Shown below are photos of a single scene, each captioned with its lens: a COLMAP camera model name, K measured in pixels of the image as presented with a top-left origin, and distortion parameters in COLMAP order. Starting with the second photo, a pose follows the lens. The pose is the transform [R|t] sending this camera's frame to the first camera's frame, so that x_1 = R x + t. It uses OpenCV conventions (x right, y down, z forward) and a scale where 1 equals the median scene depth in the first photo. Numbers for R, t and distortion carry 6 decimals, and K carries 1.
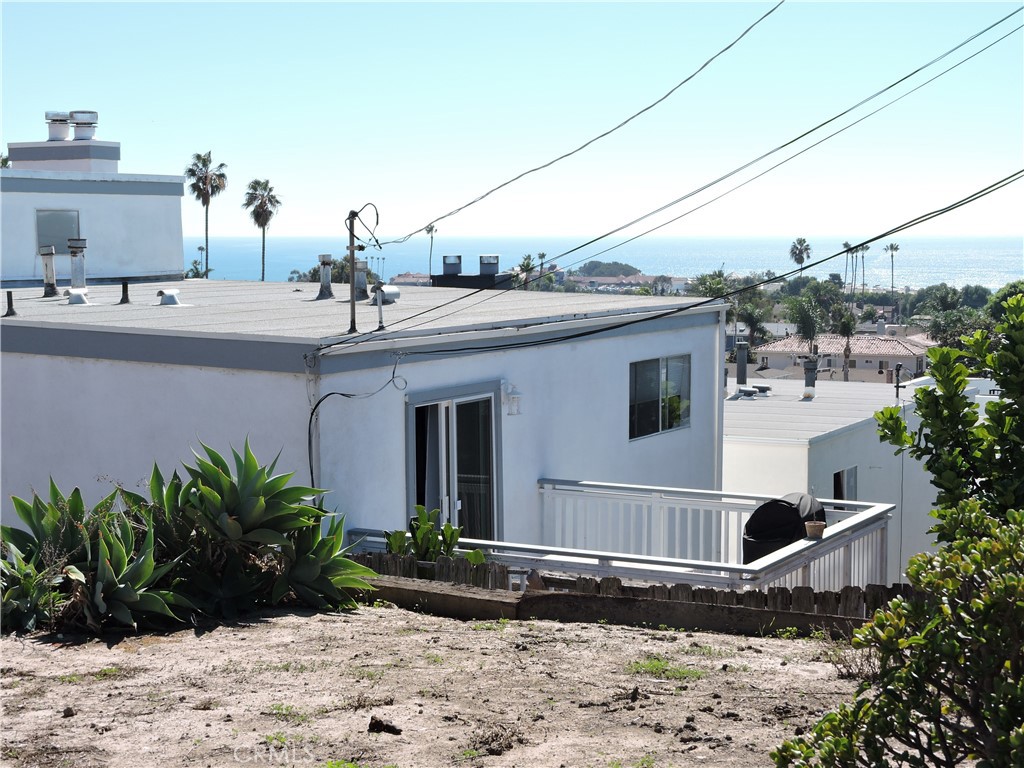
lens RADIAL K [[1782.2, 0, 512.0], [0, 1782.2, 384.0], [0, 0, 1]] dist [0.006933, 0.004281]
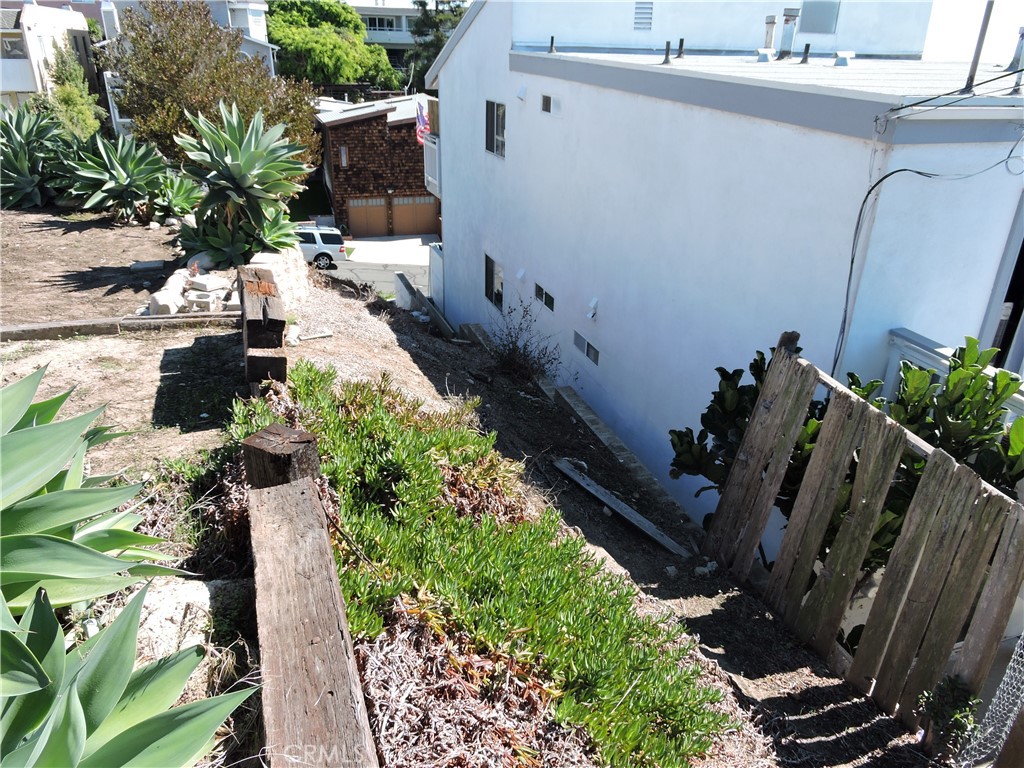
lens RADIAL K [[725.7, 0, 512.0], [0, 725.7, 384.0], [0, 0, 1]] dist [-0.002789, -0.002663]
pose [[0.728181, 0.306644, -0.612962, 0.001270], [-0.082985, 0.927199, 0.365262, -0.009448], [0.680343, -0.215110, 0.700615, 0.595328]]
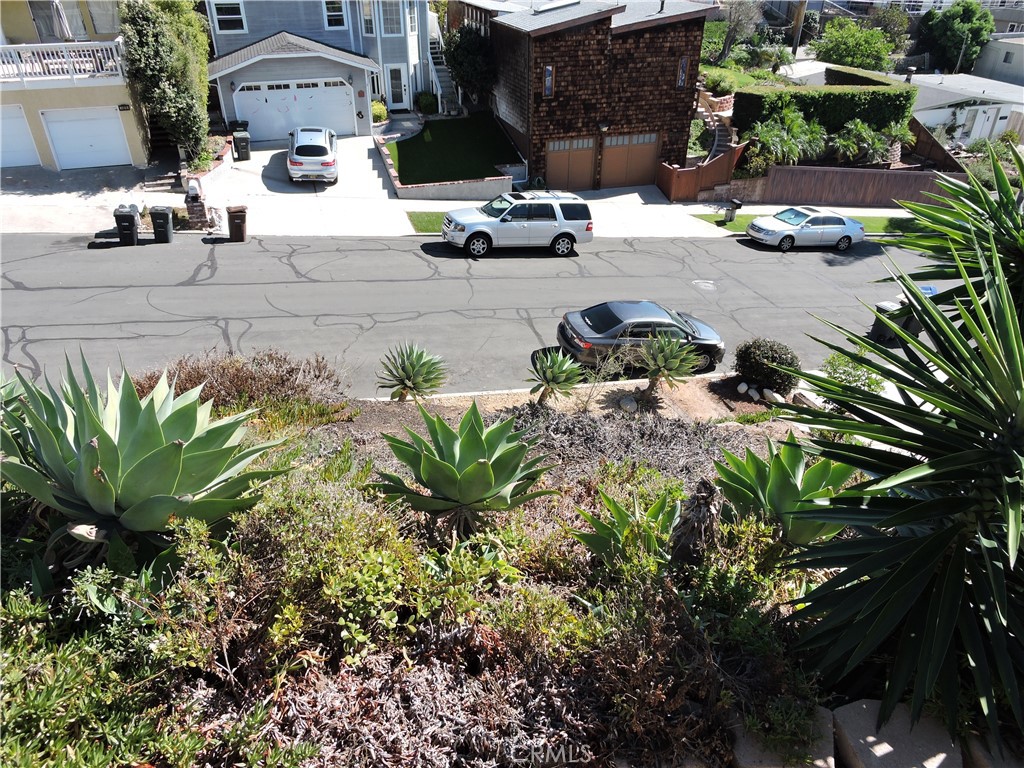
lens RADIAL K [[725.7, 0, 512.0], [0, 725.7, 384.0], [0, 0, 1]] dist [-0.002789, -0.002663]
pose [[0.724672, 0.371887, -0.580129, -1.045953], [-0.064400, 0.874738, 0.480297, 0.031375], [0.686078, -0.310698, 0.657848, 0.668051]]
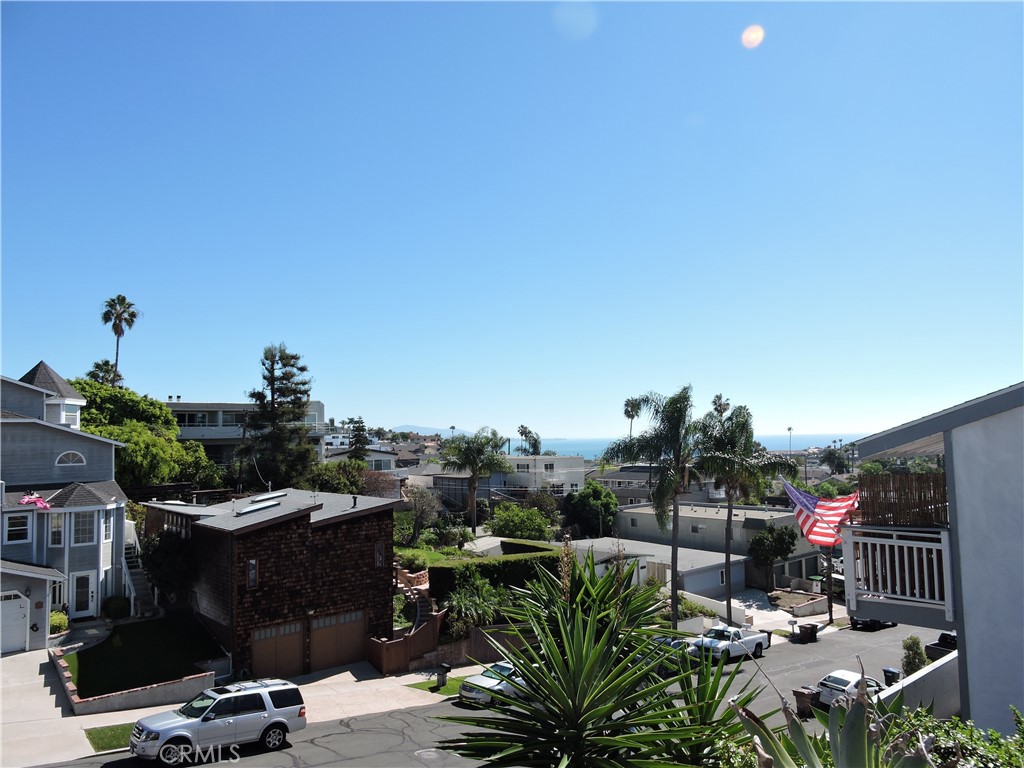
lens RADIAL K [[725.7, 0, 512.0], [0, 725.7, 384.0], [0, 0, 1]] dist [-0.002789, -0.002663]
pose [[0.933213, -0.043174, -0.356721, -0.983233], [-0.012875, 0.988100, -0.153272, 0.027377], [0.359093, 0.147628, 0.921552, 0.583075]]
